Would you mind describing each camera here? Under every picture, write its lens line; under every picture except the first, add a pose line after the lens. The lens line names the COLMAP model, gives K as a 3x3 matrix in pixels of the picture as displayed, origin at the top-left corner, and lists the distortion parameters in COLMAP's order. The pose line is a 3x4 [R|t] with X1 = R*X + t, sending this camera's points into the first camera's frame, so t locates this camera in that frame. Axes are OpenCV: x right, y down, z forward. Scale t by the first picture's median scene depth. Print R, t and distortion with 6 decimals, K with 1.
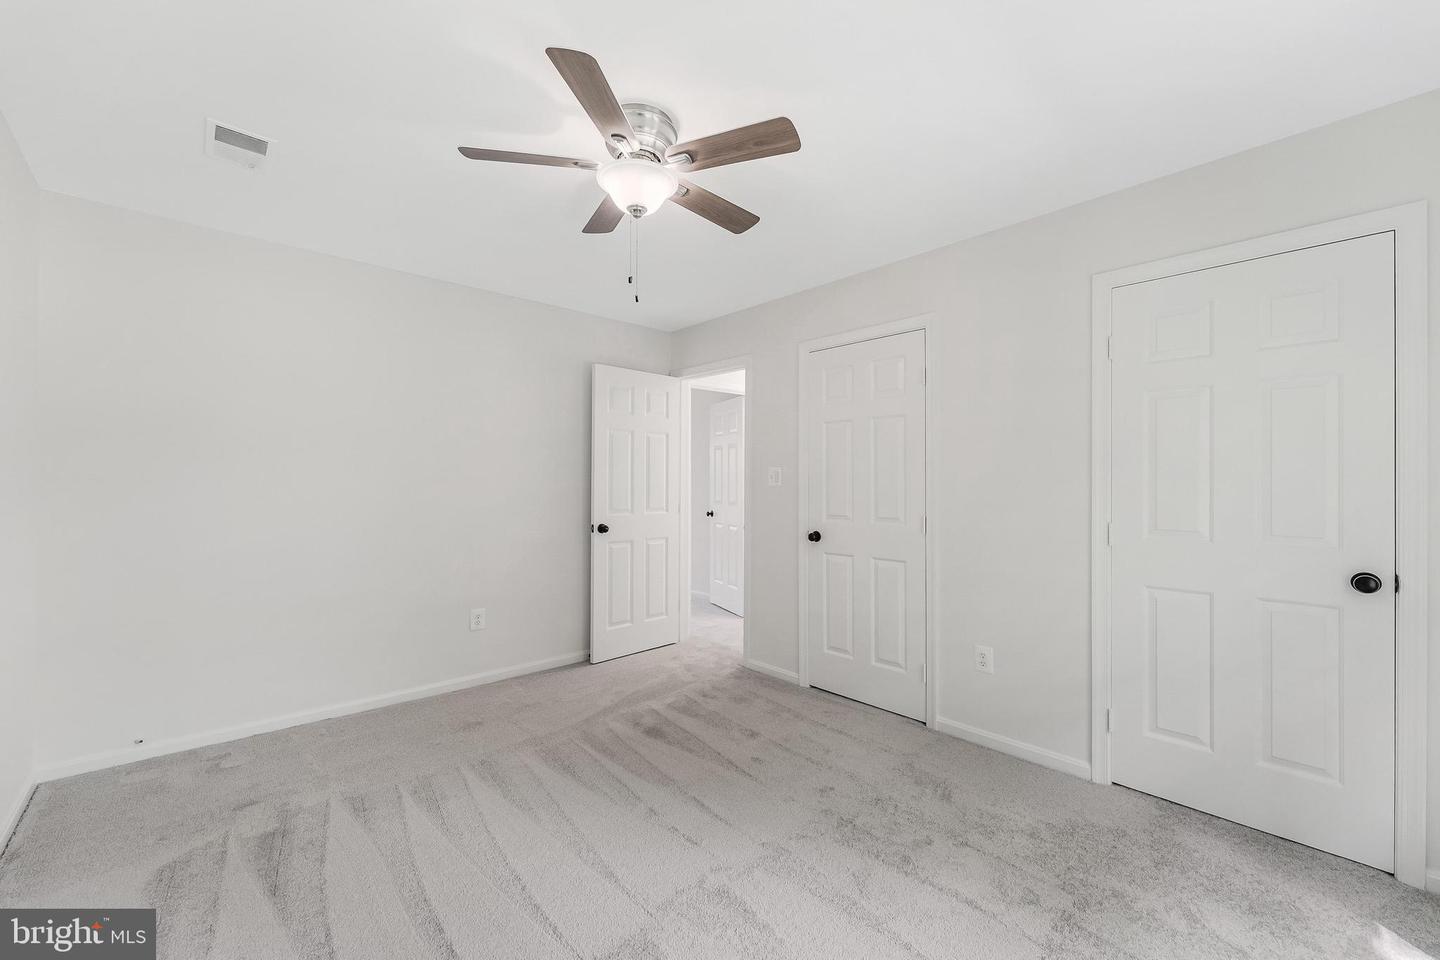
lens RADIAL K [[575.6, 0, 724.0], [0, 575.6, 477.6], [0, 0, 1]] dist [-0.000875, -0.000092]
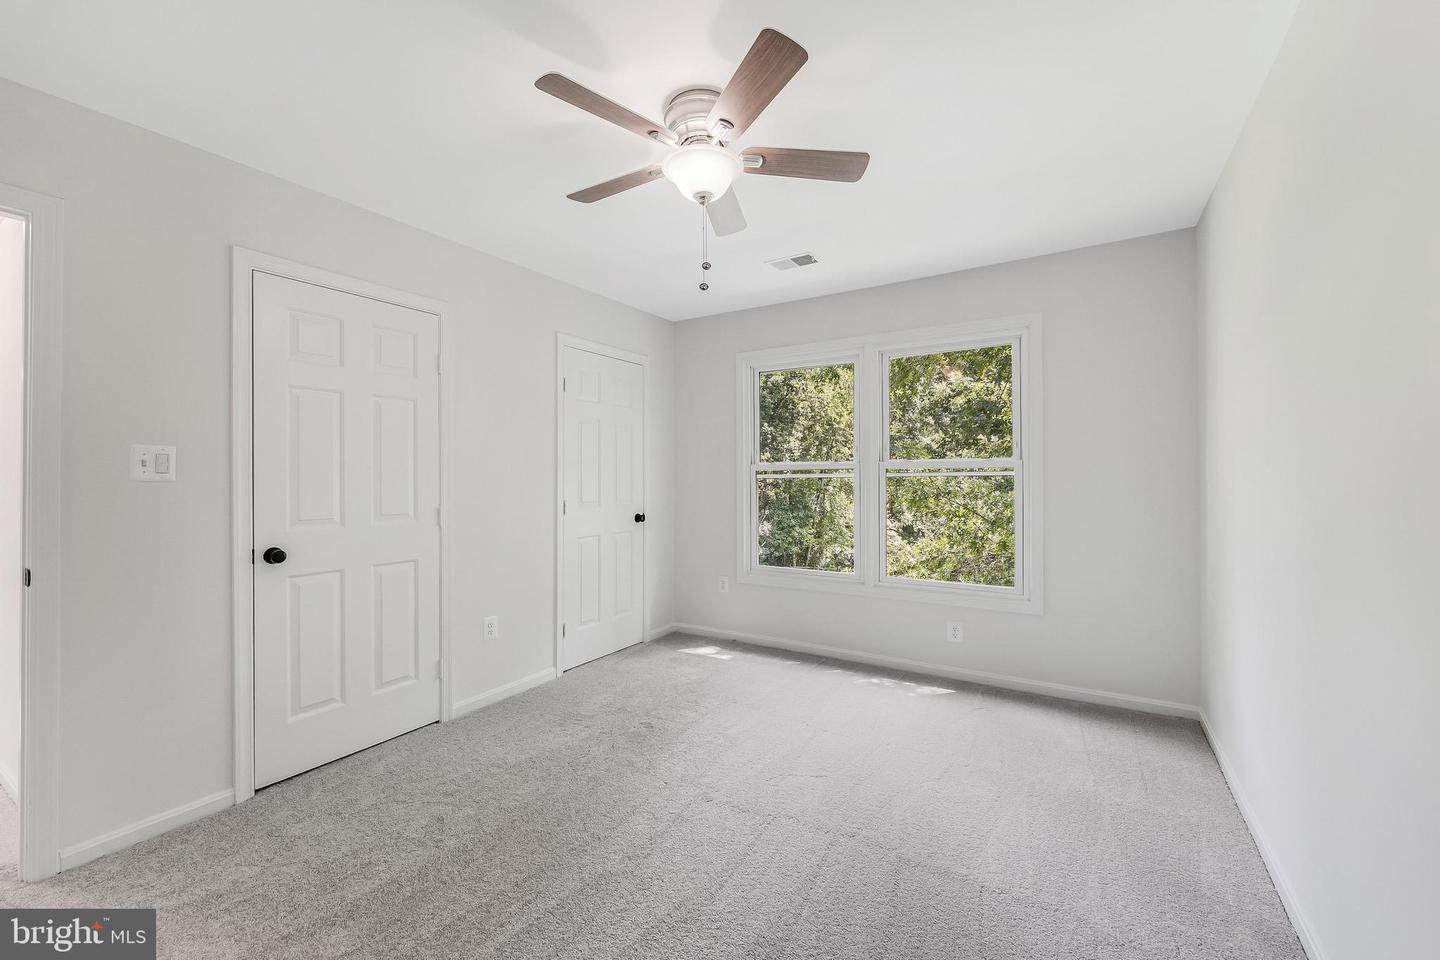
lens RADIAL K [[584.4, 0, 717.3], [0, 584.4, 475.3], [0, 0, 1]] dist [0.000619, 0.000013]
pose [[-0.253975, 0.004901, 0.967198, -0.729829], [0.000438, 0.999988, -0.004952, 0.016810], [-0.967211, -0.000834, -0.253974, 0.798602]]
